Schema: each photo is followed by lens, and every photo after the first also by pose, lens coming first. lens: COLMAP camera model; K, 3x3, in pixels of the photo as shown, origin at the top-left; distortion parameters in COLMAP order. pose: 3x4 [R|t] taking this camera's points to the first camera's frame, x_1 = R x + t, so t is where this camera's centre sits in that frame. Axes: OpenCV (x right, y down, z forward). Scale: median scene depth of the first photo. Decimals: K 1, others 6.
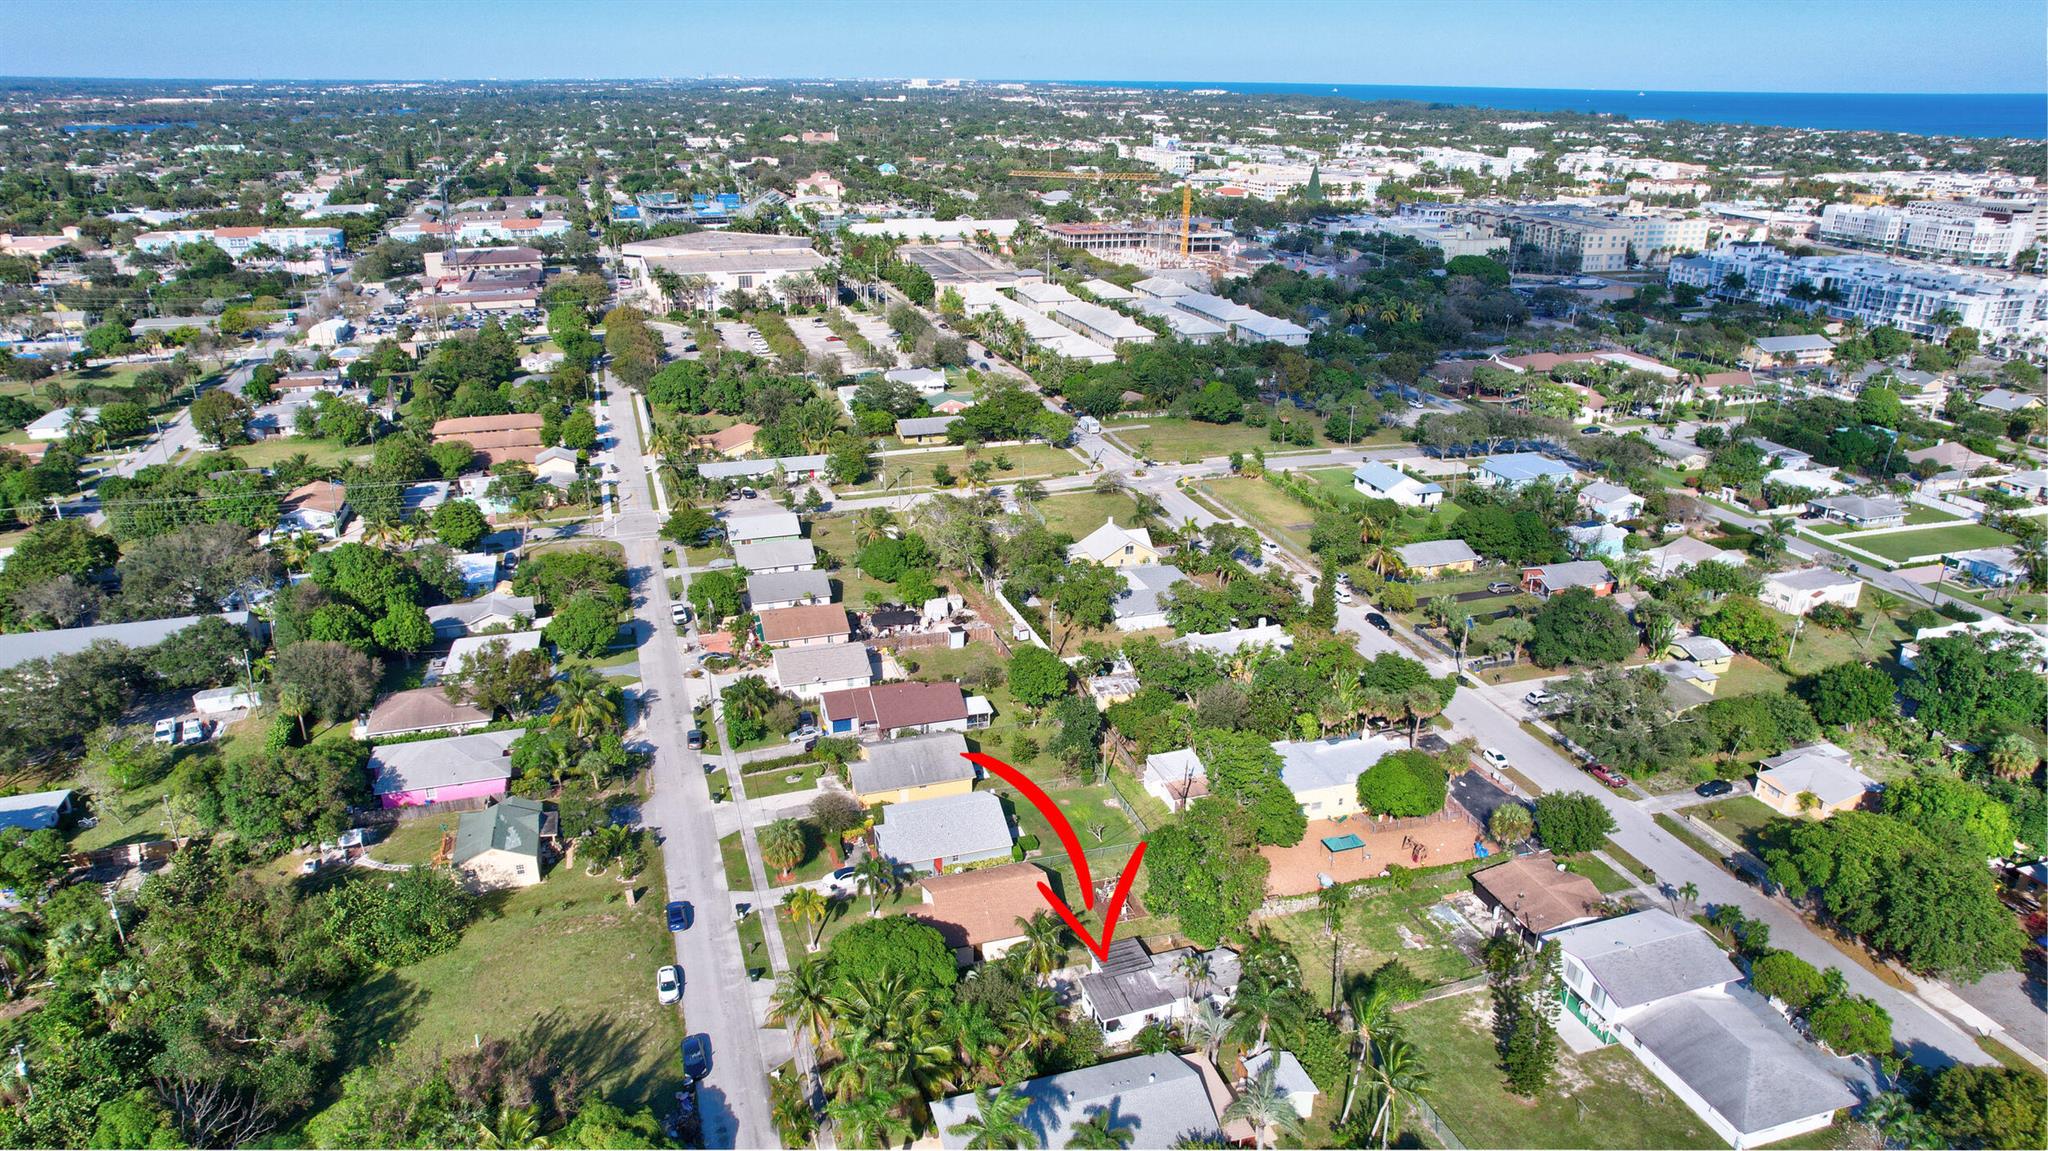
lens RADIAL K [[1338.0, 0, 1024.3], [0, 1338.0, 578.9], [0, 0, 1]] dist [-0.073455, 0.063337]
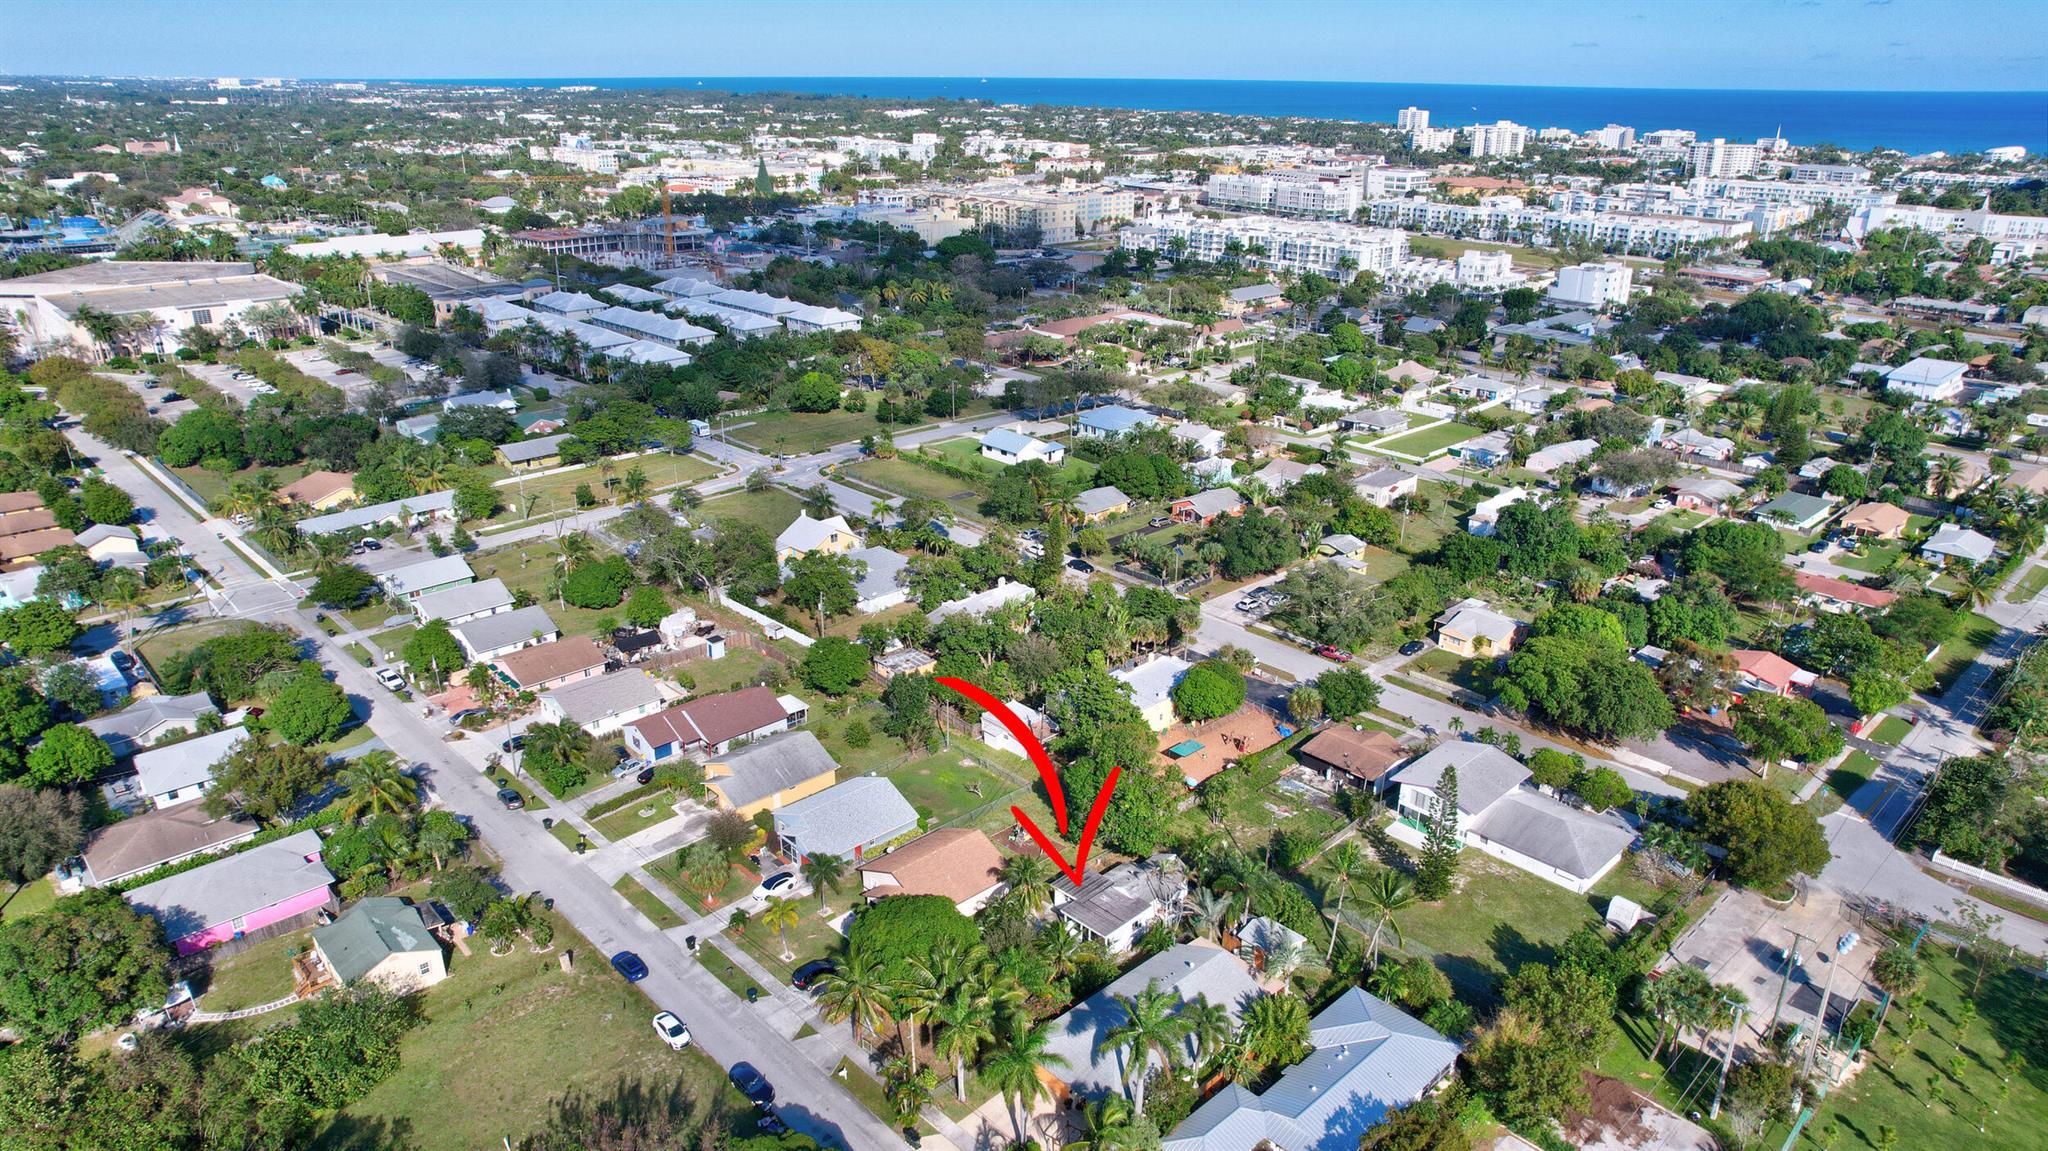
lens RADIAL K [[1338.0, 0, 1032.5], [0, 1338.0, 586.4], [0, 0, 1]] dist [-0.073455, 0.063337]
pose [[0.896227, -0.161473, 0.413163, -0.205892], [0.157381, 0.986549, 0.044176, -0.006168], [-0.414739, 0.025433, 0.909585, 0.008007]]
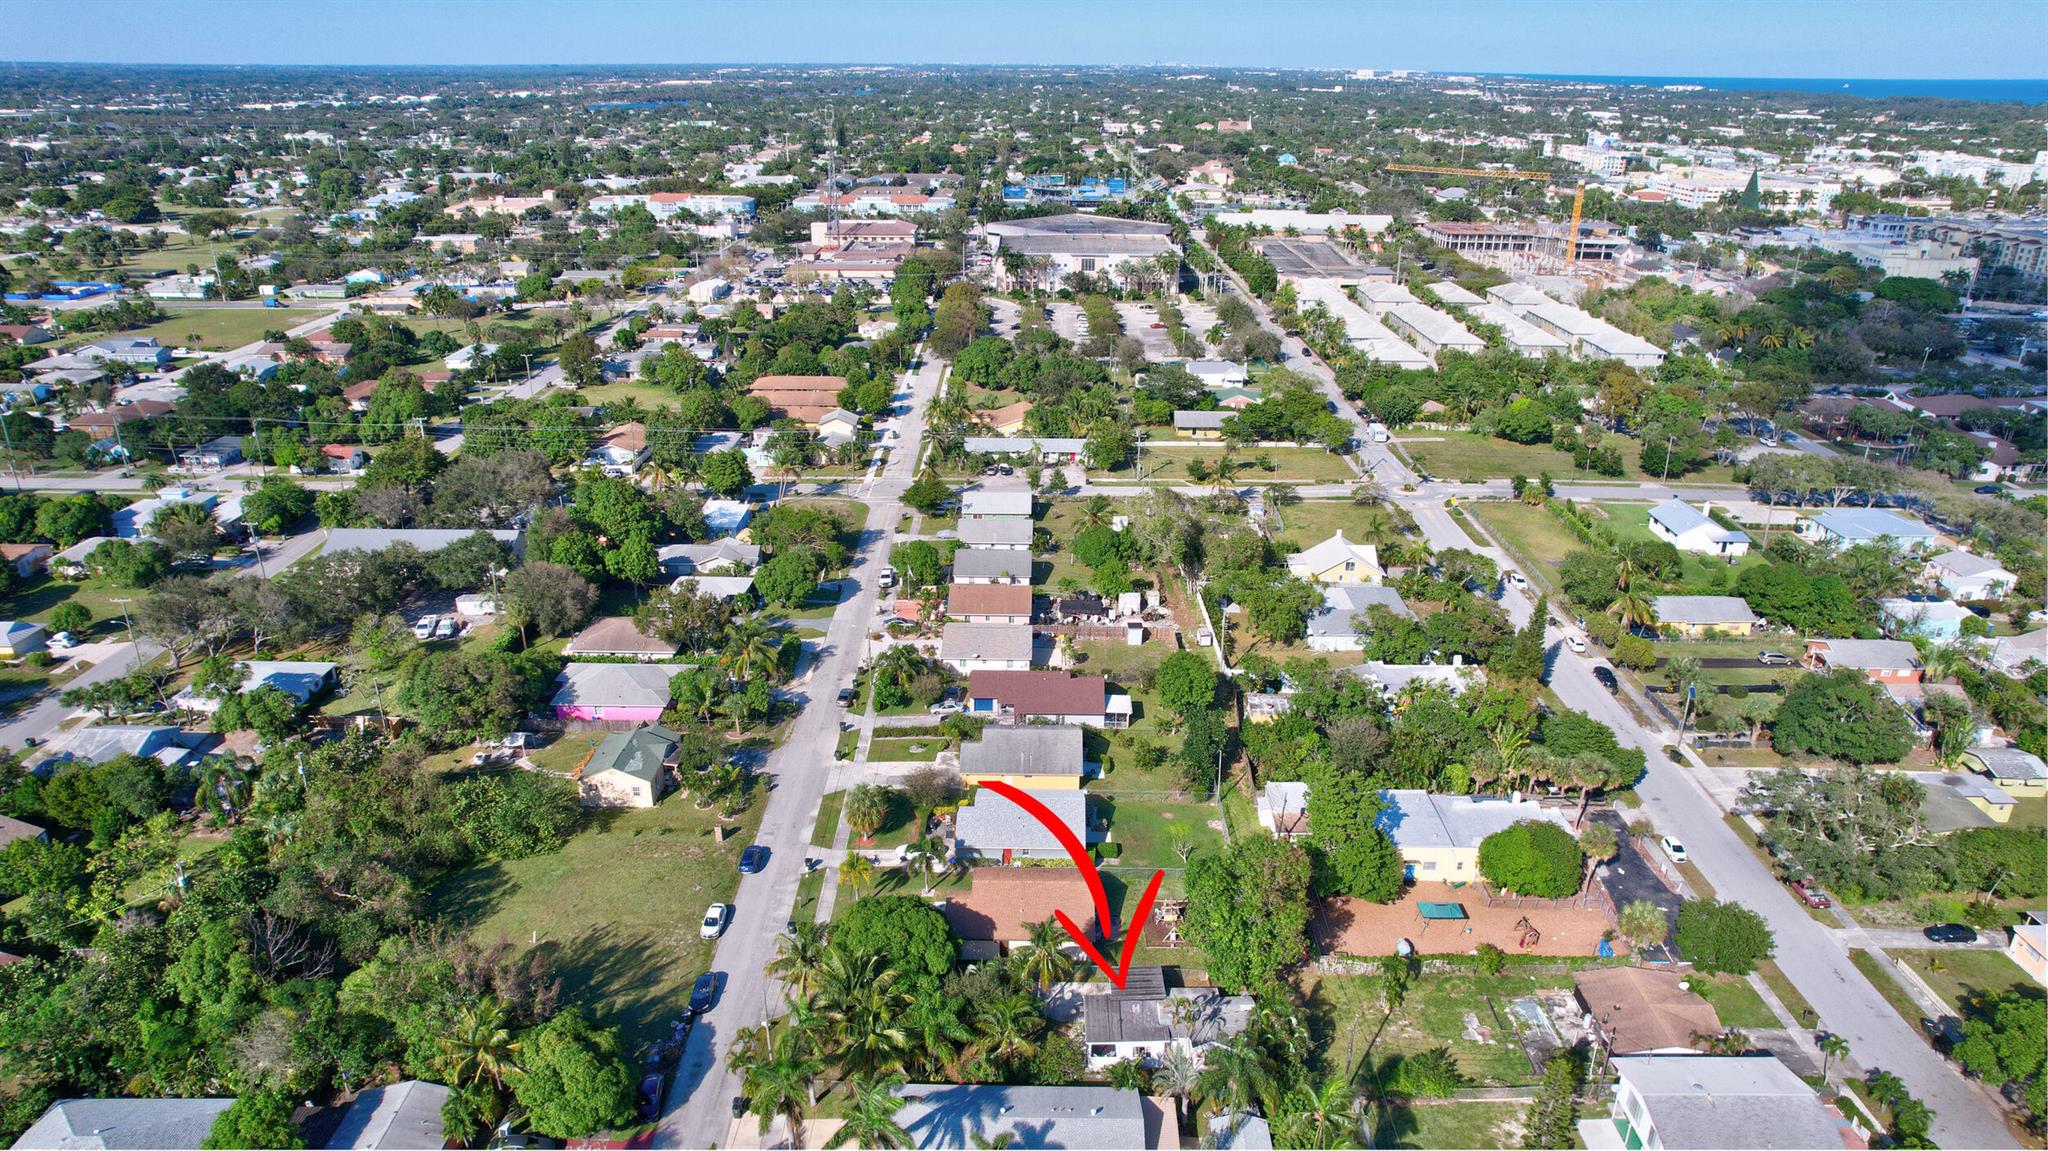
lens RADIAL K [[1338.0, 0, 1017.1], [0, 1338.0, 577.5], [0, 0, 1]] dist [-0.073455, 0.063337]
pose [[0.947969, 0.115929, -0.296504, 0.130507], [-0.114078, 0.993191, 0.023600, -0.008905], [0.297222, 0.011453, 0.954740, 0.034494]]
